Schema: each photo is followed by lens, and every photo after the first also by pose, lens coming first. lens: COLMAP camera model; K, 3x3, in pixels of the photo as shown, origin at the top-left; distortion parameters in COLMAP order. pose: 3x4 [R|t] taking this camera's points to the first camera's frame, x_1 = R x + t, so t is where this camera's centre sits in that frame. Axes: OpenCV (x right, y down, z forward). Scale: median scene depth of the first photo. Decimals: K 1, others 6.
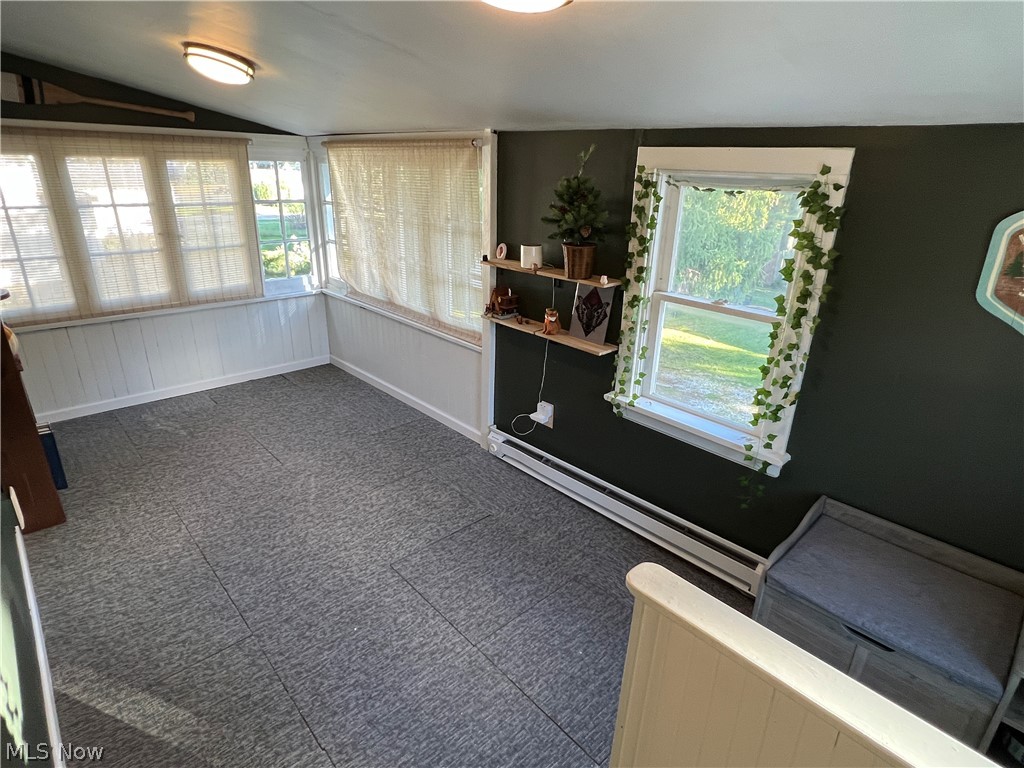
lens RADIAL K [[556.4, 0, 509.0], [0, 556.4, 384.8], [0, 0, 1]] dist [-0.004129, 0.001962]
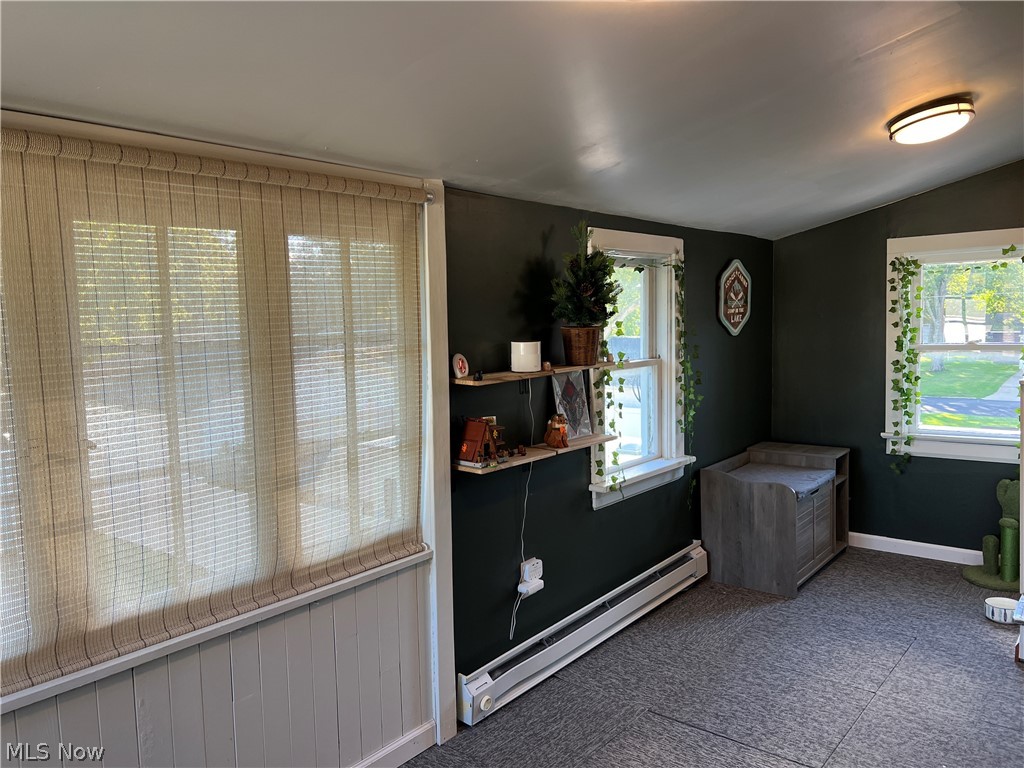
lens RADIAL K [[778.5, 0, 509.0], [0, 778.5, 382.3], [0, 0, 1]] dist [0.026849, -0.011759]
pose [[-0.135269, -0.100578, 0.985691, -0.571407], [0.393425, 0.907593, 0.146600, -0.212438], [-0.909351, 0.407626, -0.083200, 0.664926]]
